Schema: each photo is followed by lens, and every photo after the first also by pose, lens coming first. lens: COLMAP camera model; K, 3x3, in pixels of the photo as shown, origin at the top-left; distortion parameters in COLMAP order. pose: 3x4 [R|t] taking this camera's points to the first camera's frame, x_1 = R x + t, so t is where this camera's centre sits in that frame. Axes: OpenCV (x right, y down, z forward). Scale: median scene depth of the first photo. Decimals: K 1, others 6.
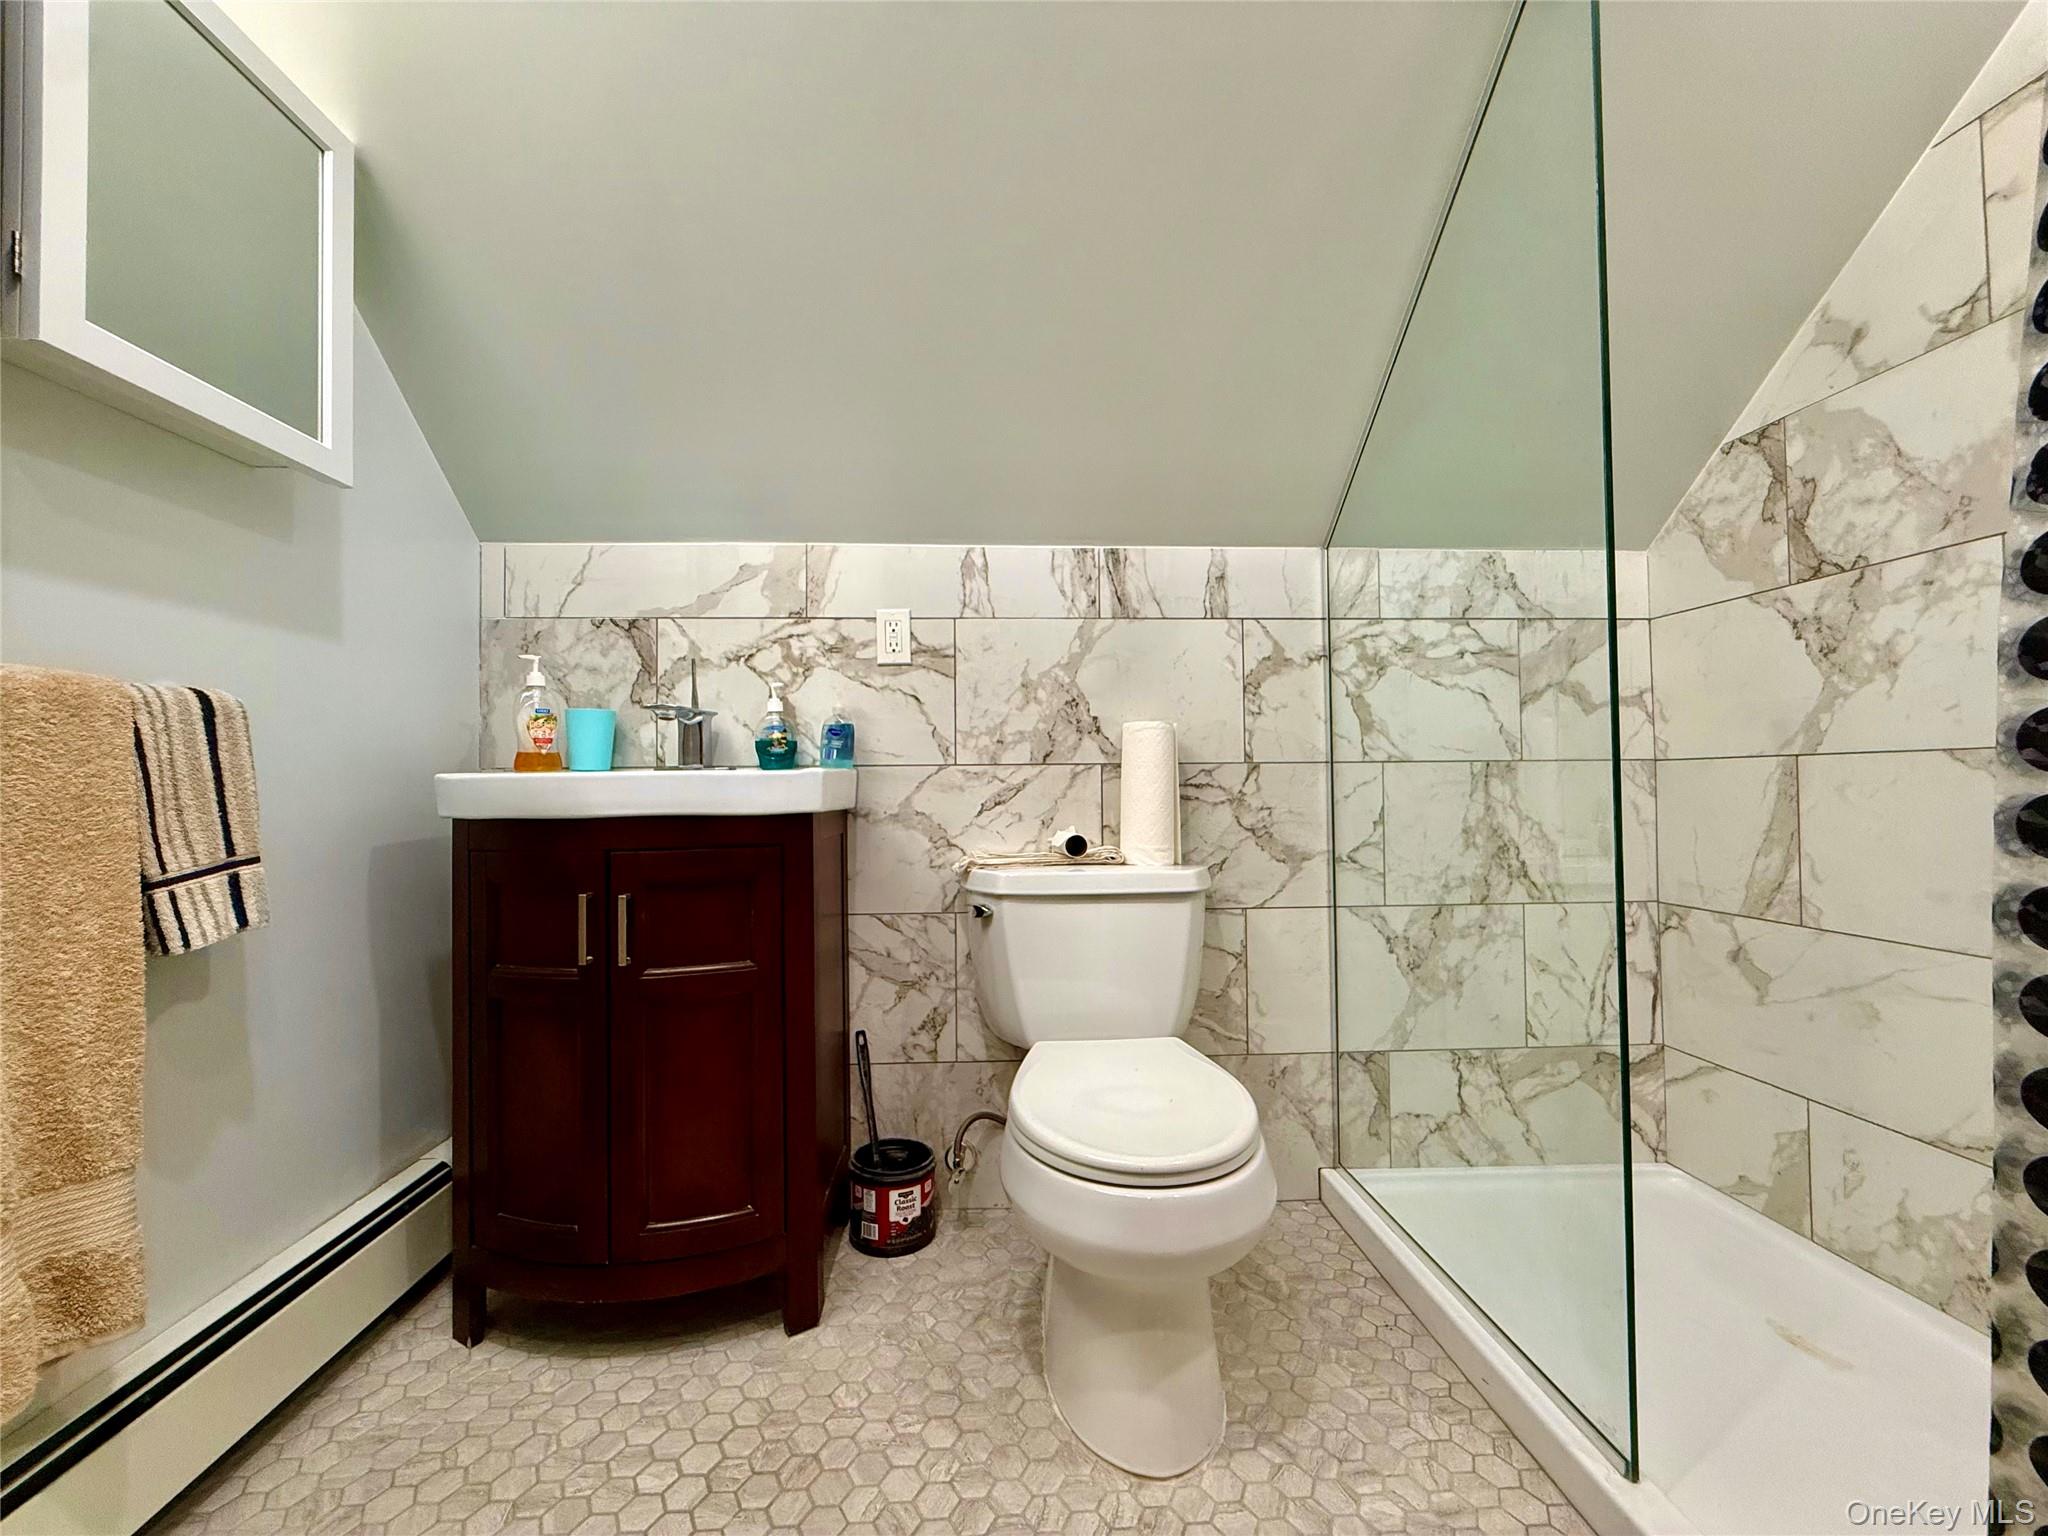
lens RADIAL K [[823.4, 0, 1015.5], [0, 823.4, 777.9], [0, 0, 1]] dist [0.000395, -0.000396]
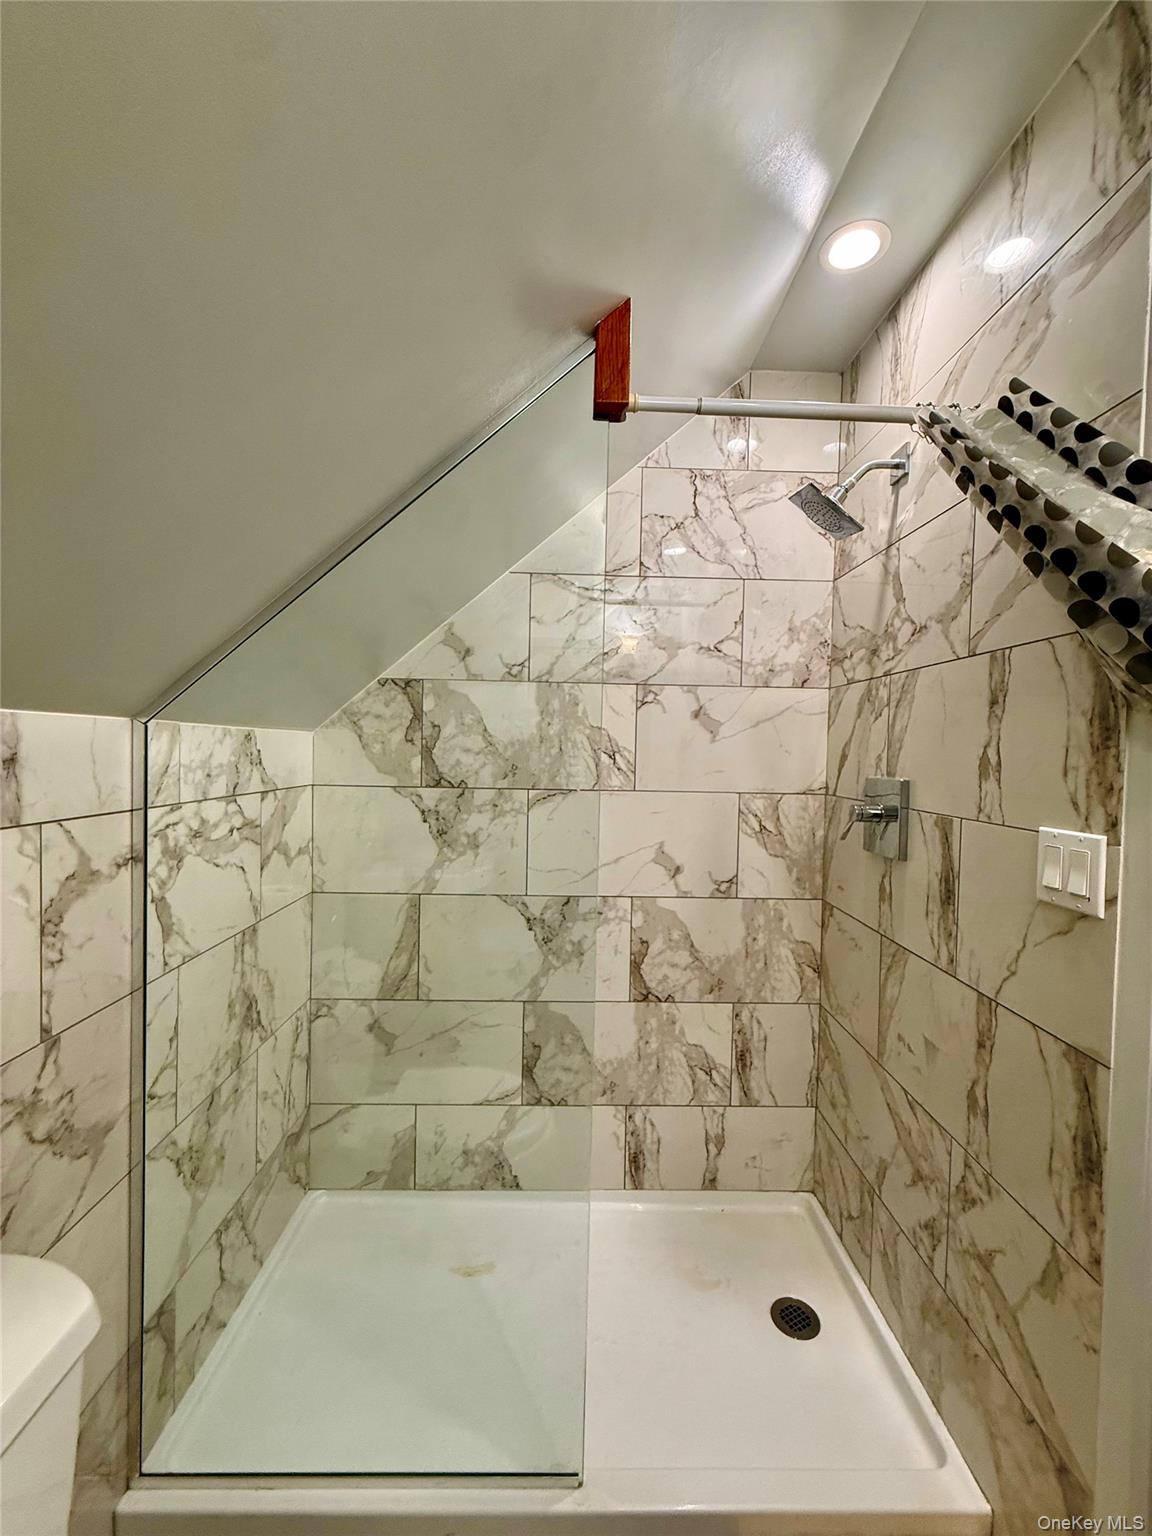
lens RADIAL K [[617.6, 0, 574.1], [0, 617.6, 763.1], [0, 0, 1]] dist [0.000395, -0.000396]
pose [[0.031495, -0.016017, 0.999376, -0.193211], [-0.035273, 0.999231, 0.017126, -0.263271], [-0.998881, -0.035790, 0.030906, 0.571555]]
